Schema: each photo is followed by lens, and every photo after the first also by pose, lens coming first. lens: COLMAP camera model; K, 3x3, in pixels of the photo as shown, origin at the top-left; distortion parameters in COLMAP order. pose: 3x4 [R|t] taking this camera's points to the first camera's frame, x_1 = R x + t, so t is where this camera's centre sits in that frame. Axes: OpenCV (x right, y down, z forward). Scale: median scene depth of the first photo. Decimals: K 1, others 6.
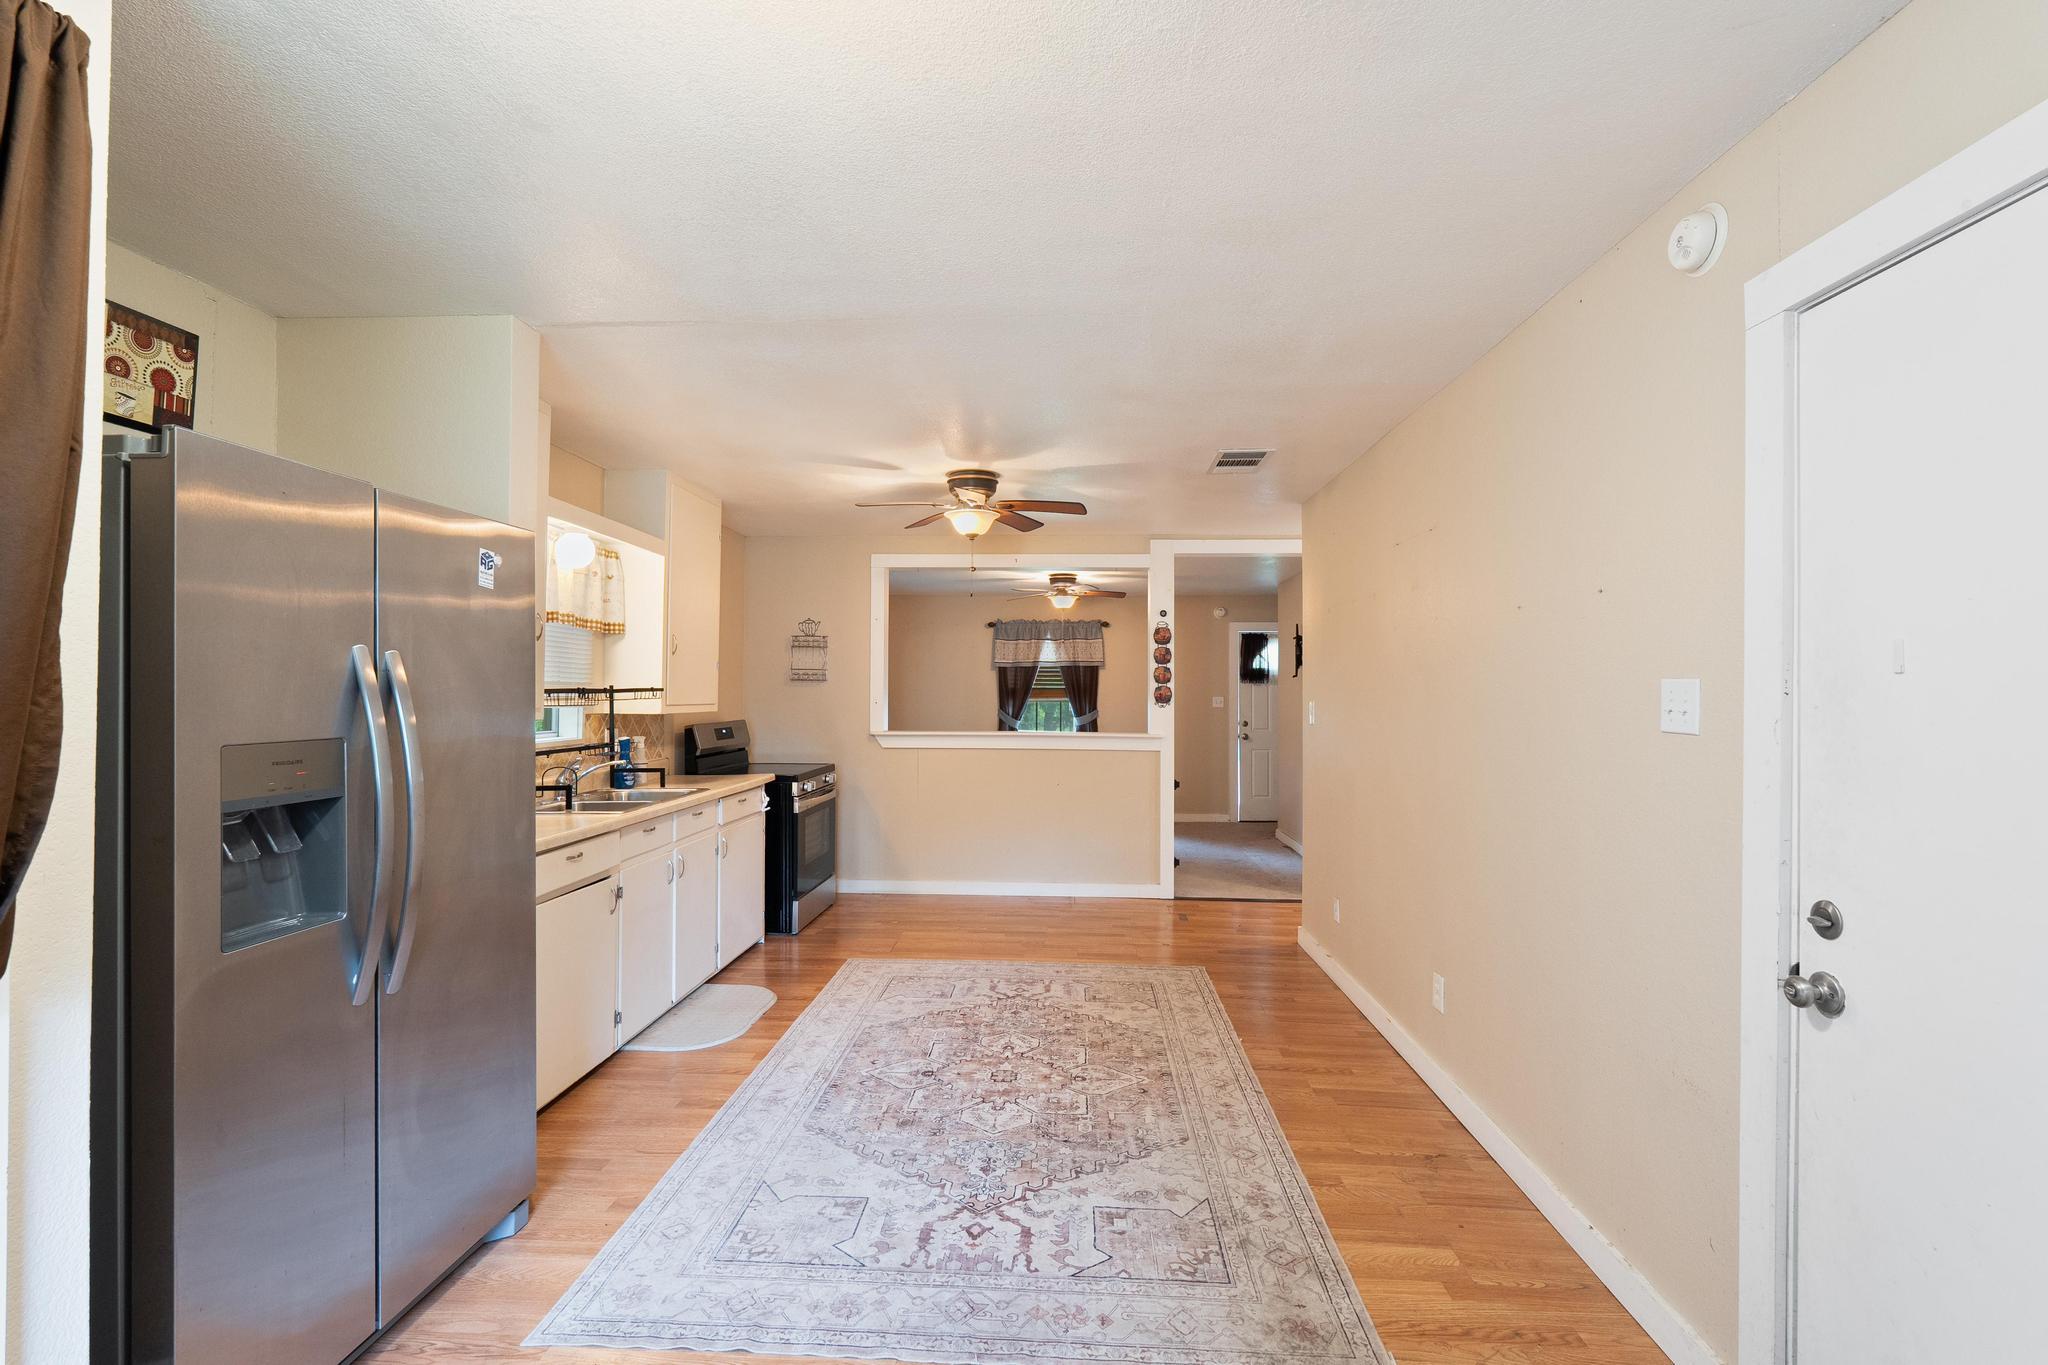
lens RADIAL K [[905.7, 0, 1022.7], [0, 905.7, 675.3], [0, 0, 1]] dist [-0.000173, 0.000846]
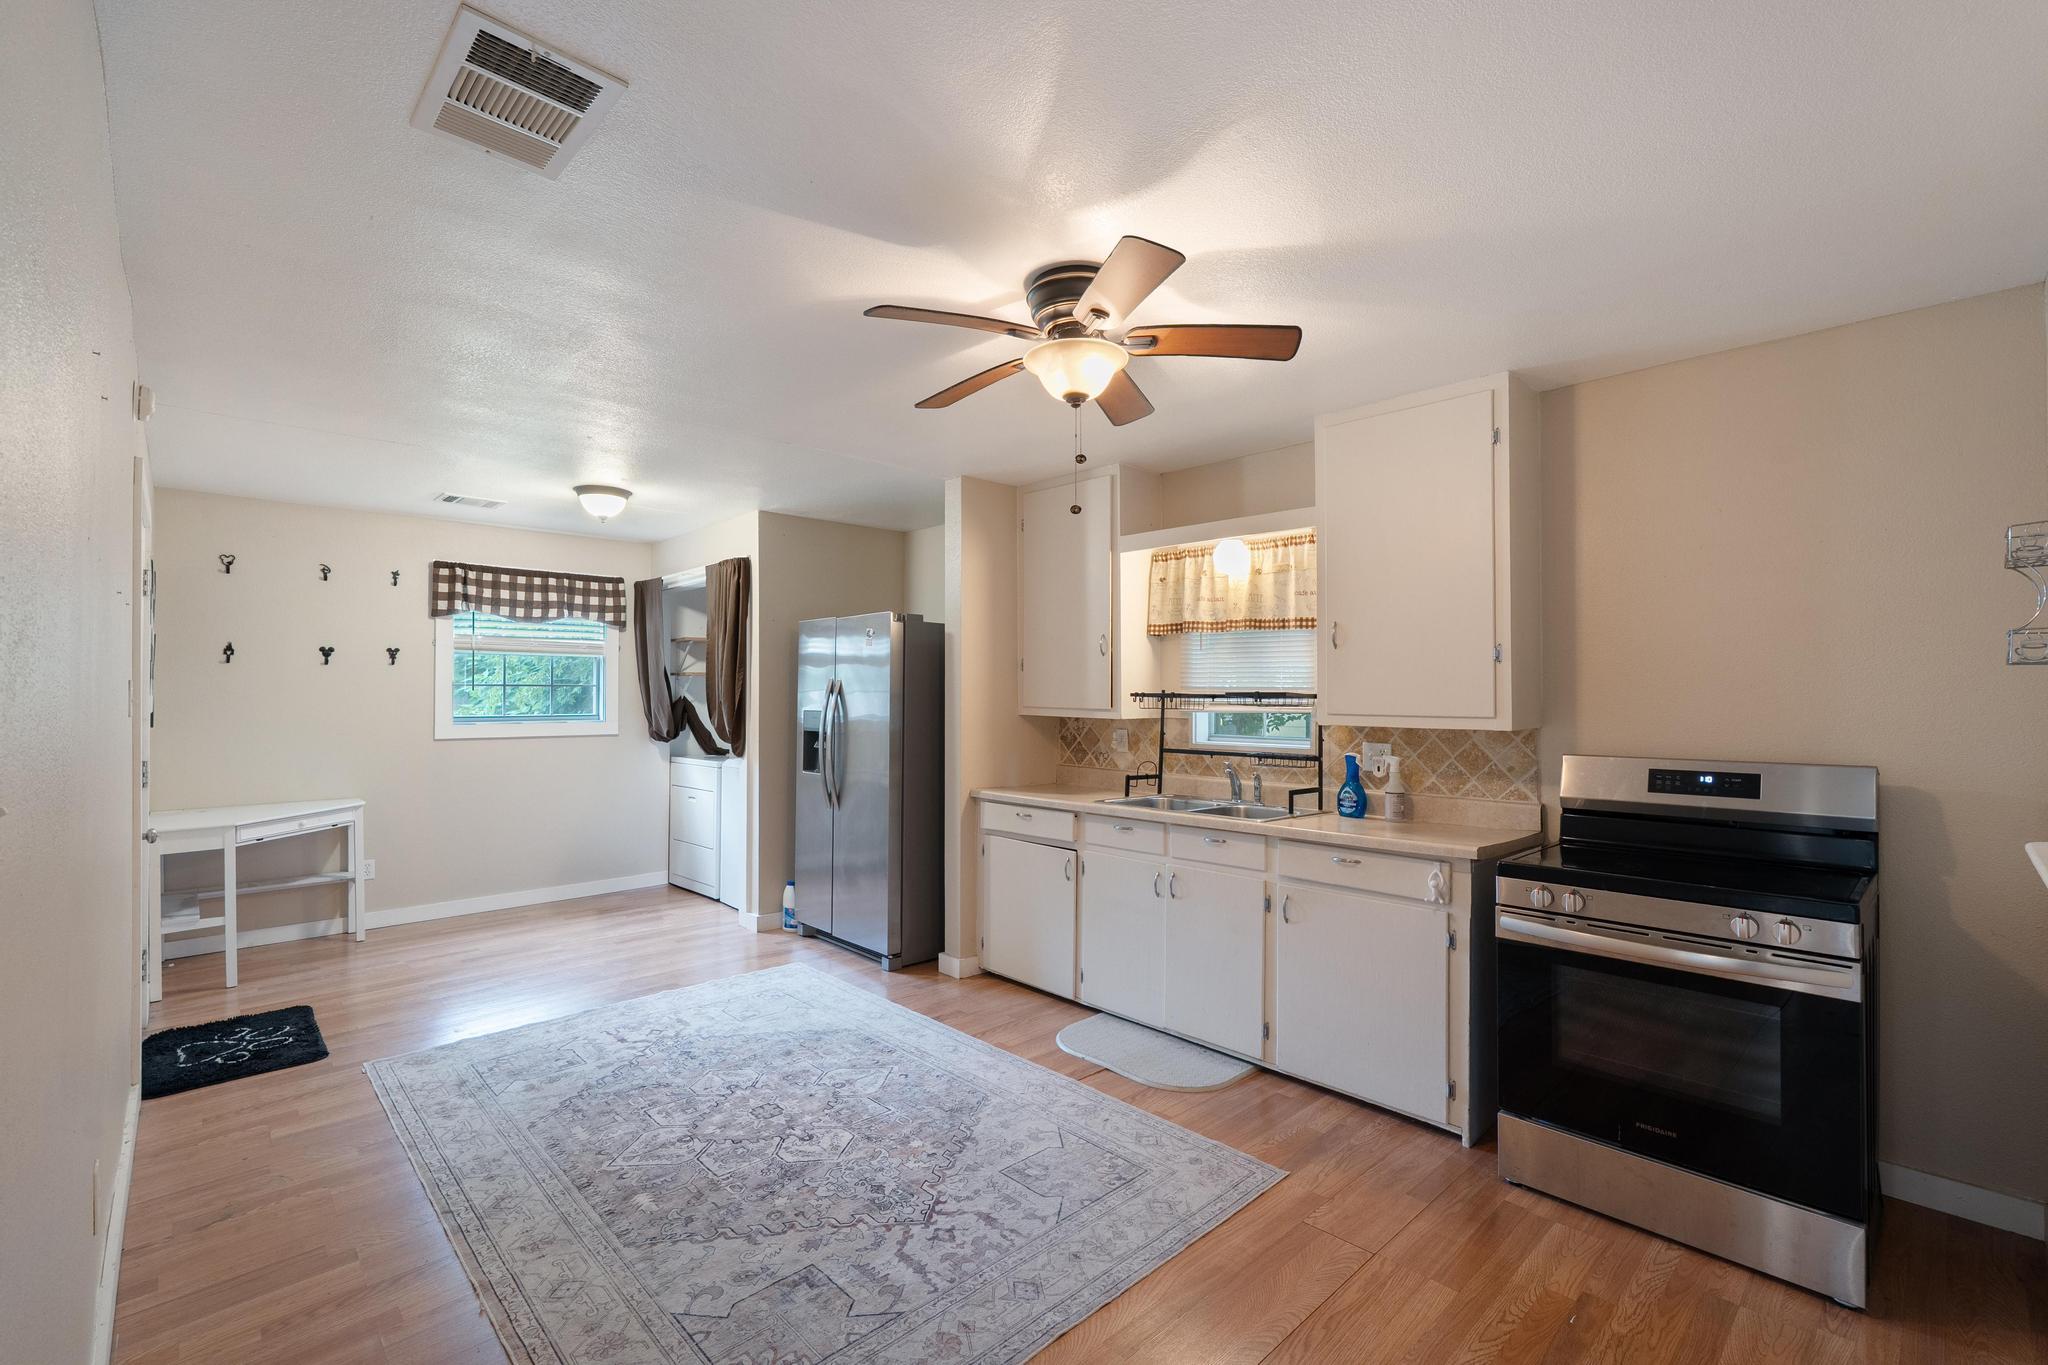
lens RADIAL K [[899.1, 0, 1024.0], [0, 899.1, 682.5], [0, 0, 1]] dist [0.000519, 0.000025]
pose [[-0.685645, -0.019236, -0.727682, 0.375871], [0.005662, 0.999480, -0.031755, 0.031464], [0.727914, -0.025893, -0.685179, 1.453707]]
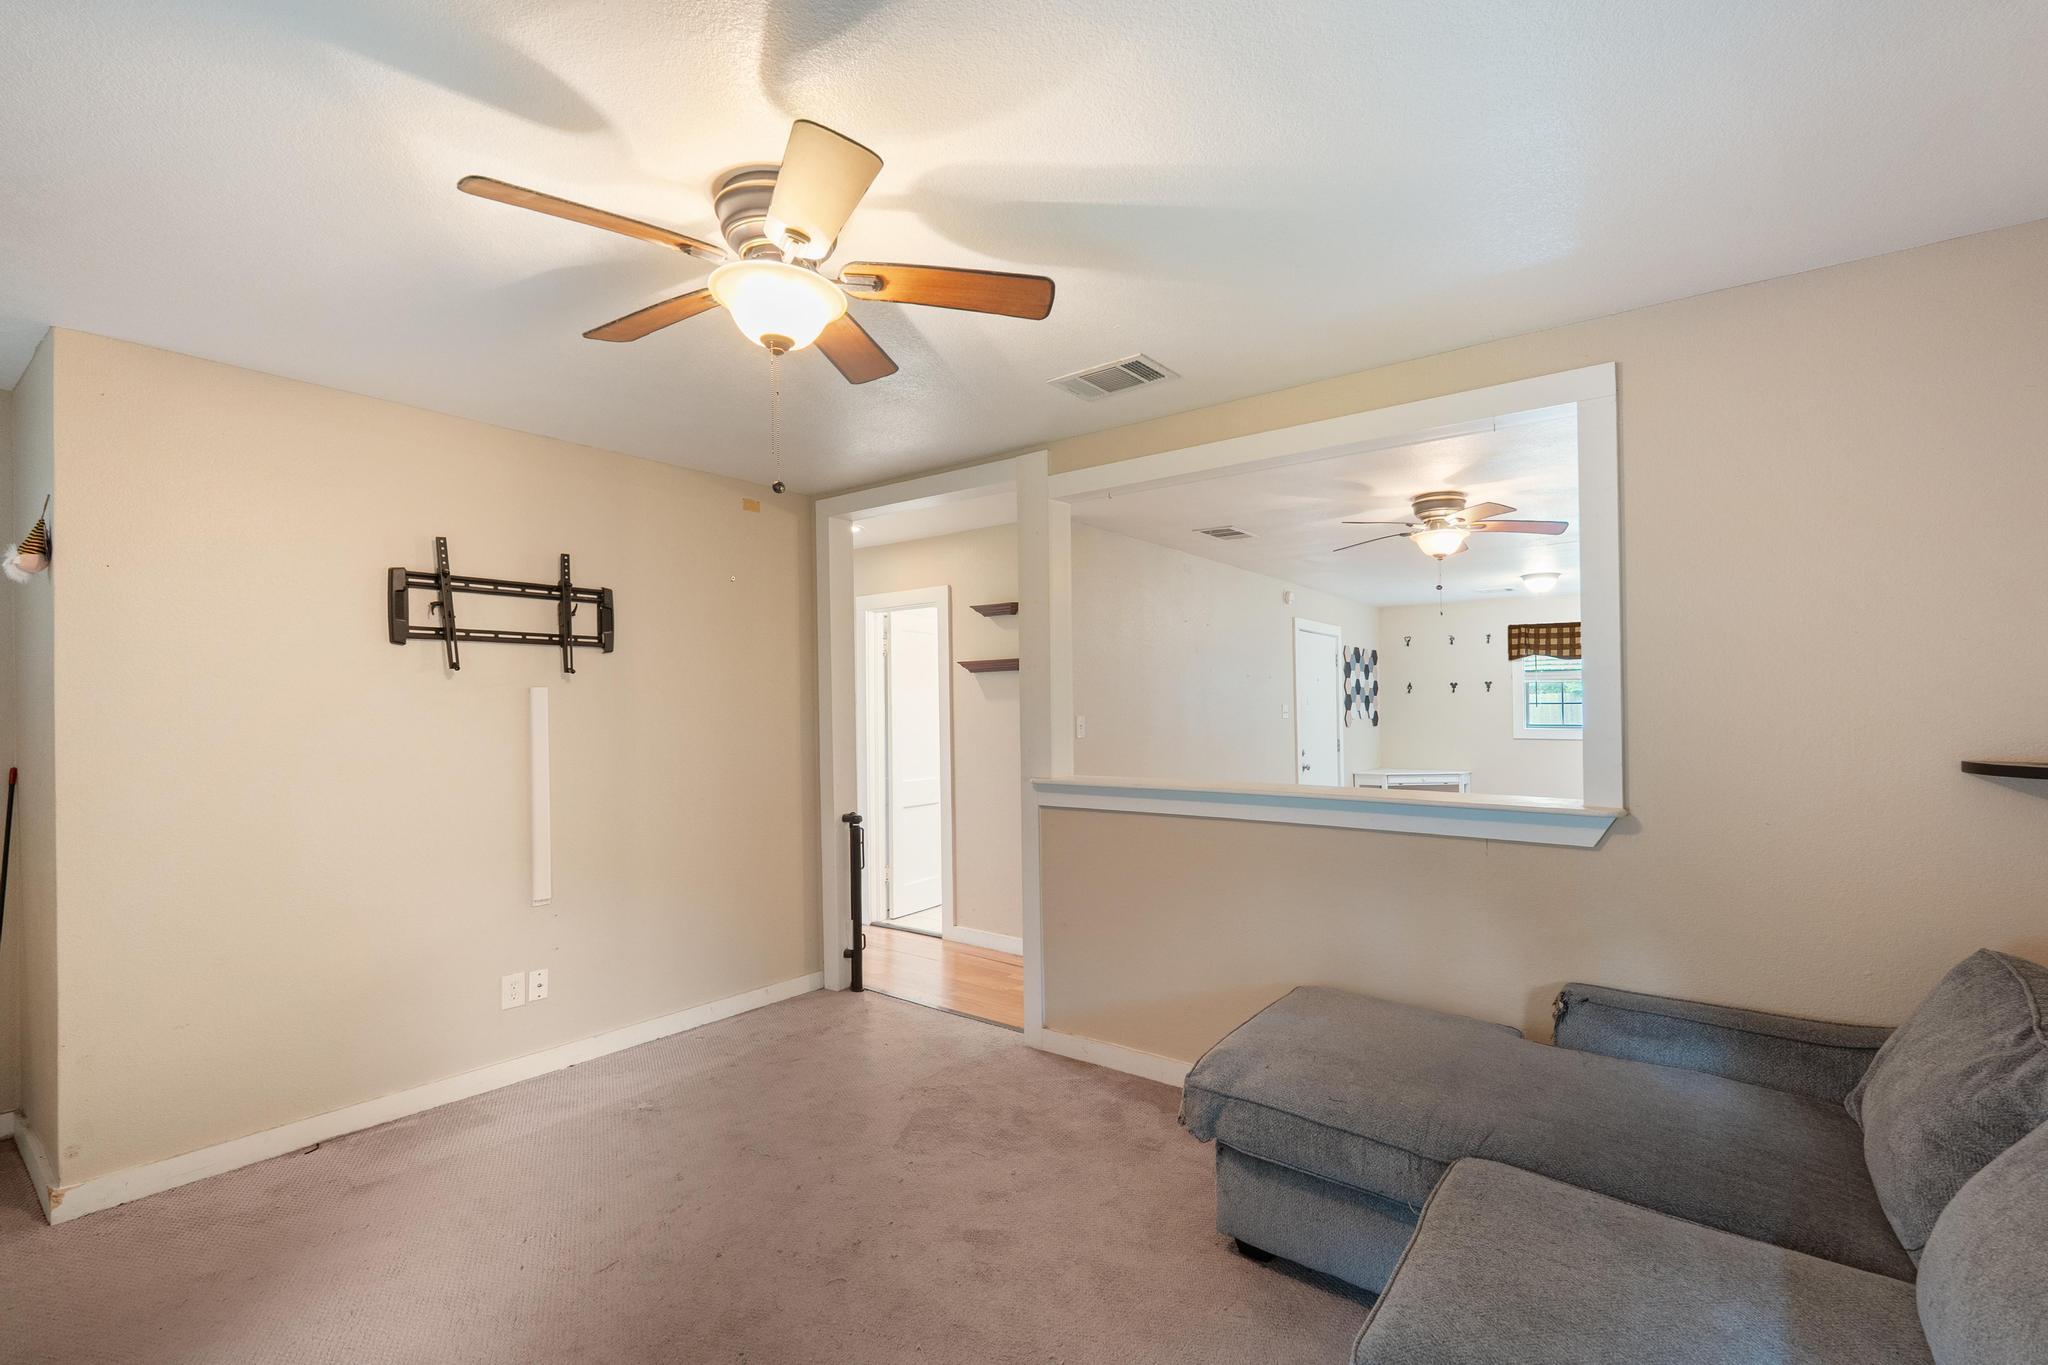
lens RADIAL K [[900.2, 0, 1030.2], [0, 900.2, 708.8], [0, 0, 1]] dist [-0.000931, -0.000040]
pose [[-0.824342, -0.007027, 0.566049, -0.259248], [-0.016479, 0.999797, -0.011587, 0.043156], [-0.565853, -0.018879, -0.824290, 2.276657]]
